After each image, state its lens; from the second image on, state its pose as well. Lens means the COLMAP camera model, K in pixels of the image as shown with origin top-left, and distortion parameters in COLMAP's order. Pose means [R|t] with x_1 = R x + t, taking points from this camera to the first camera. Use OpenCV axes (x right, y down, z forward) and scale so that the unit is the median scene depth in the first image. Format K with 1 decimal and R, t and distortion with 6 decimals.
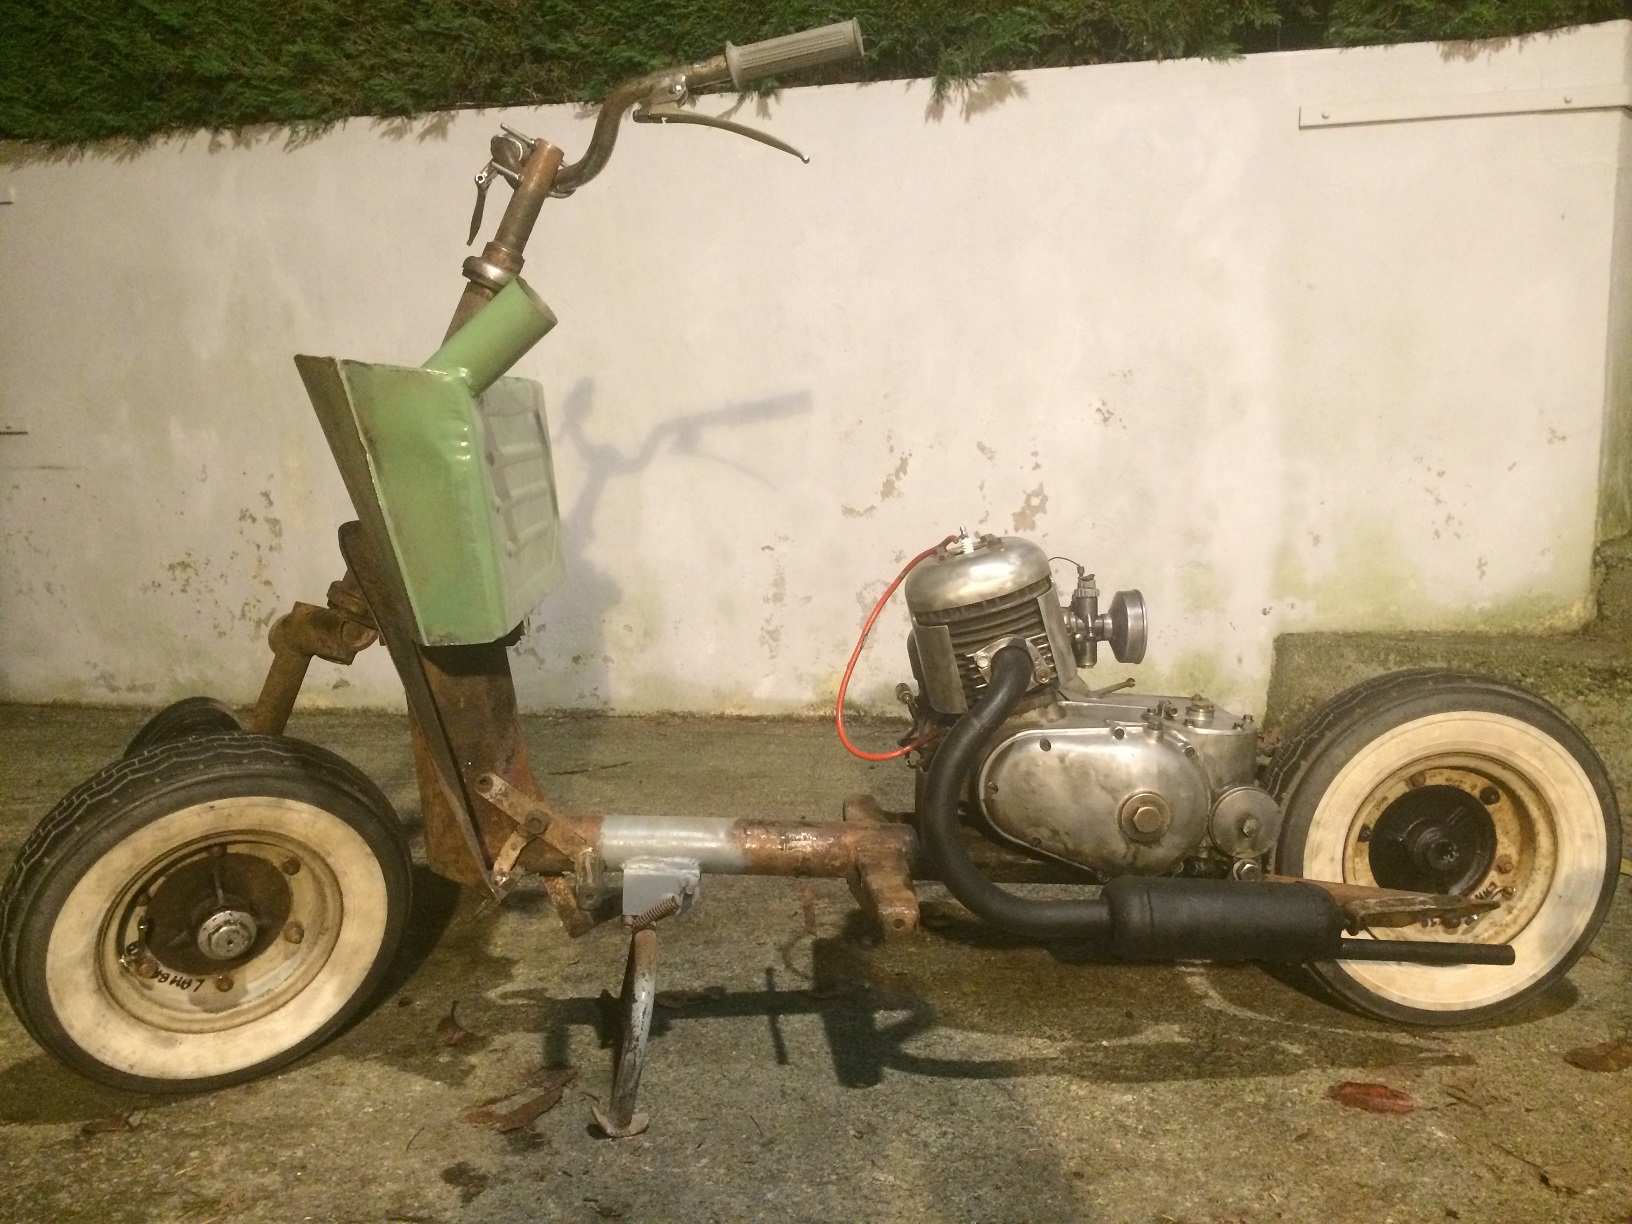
lens RADIAL K [[1403.4, 0, 812.2], [0, 1403.4, 617.8], [0, 0, 1]] dist [0.076770, -0.097776]
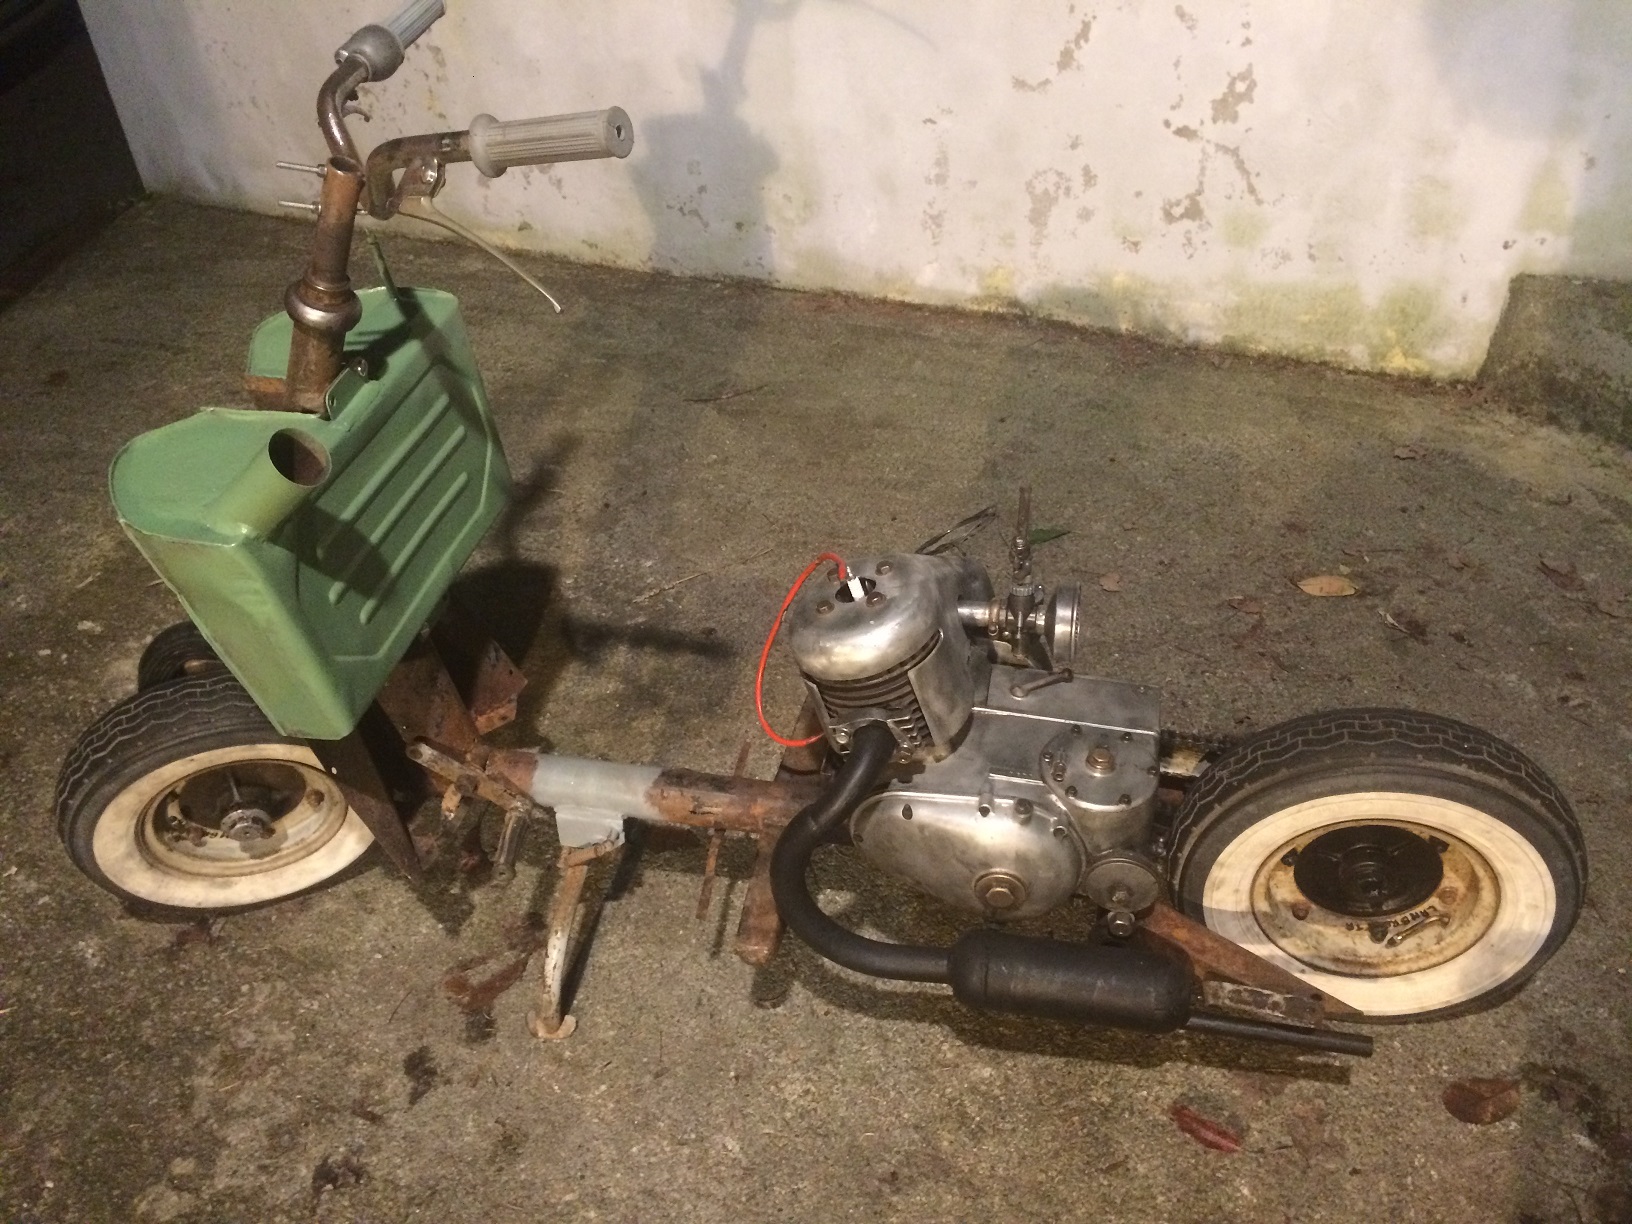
lens RADIAL K [[1403.4, 0, 812.2], [0, 1403.4, 617.8], [0, 0, 1]] dist [0.076770, -0.097776]
pose [[0.966996, 0.096953, -0.235625, 0.289013], [0.033065, 0.869202, 0.493351, -0.466043], [0.252637, -0.484859, 0.837309, 0.203434]]
